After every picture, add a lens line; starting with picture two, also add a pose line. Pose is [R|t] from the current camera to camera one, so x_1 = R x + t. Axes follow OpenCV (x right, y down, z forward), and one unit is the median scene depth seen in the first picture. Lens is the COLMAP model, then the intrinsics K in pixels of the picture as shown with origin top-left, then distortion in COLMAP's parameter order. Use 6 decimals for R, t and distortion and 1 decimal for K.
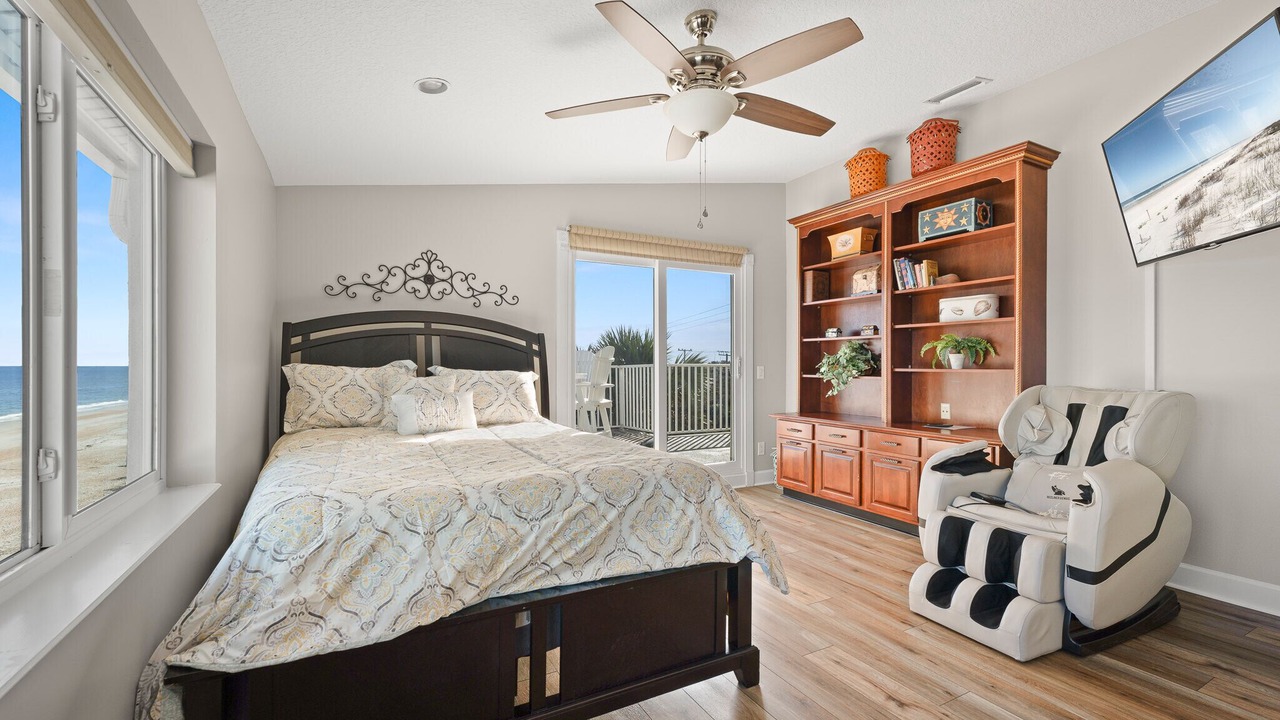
lens RADIAL K [[510.0, 0, 638.9], [0, 510.0, 369.3], [0, 0, 1]] dist [0.000026, 0.000042]
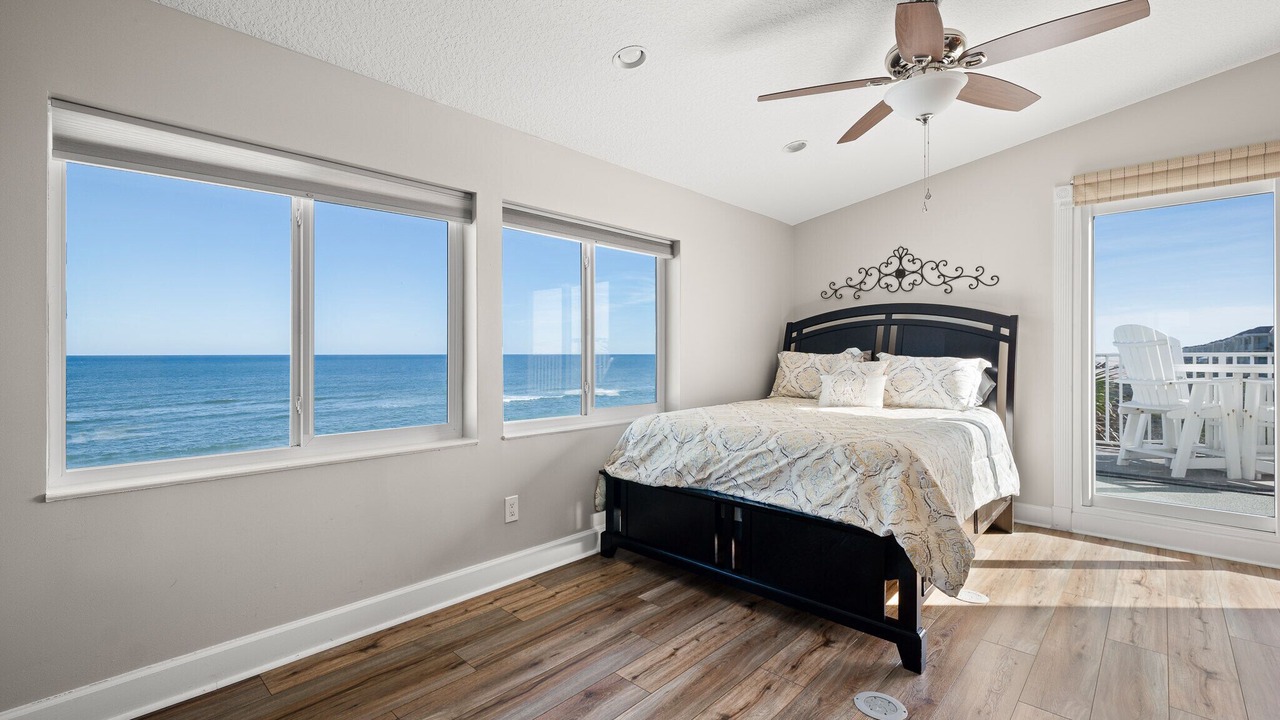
lens RADIAL K [[586.2, 0, 640.0], [0, 586.2, 360.0], [0, 0, 1]] dist [0.001741, 0.000195]
pose [[0.326359, 0.008038, -0.945212, 0.661497], [-0.004077, 0.999967, 0.007095, 0.002870], [0.945237, 0.001538, 0.326381, 0.068647]]
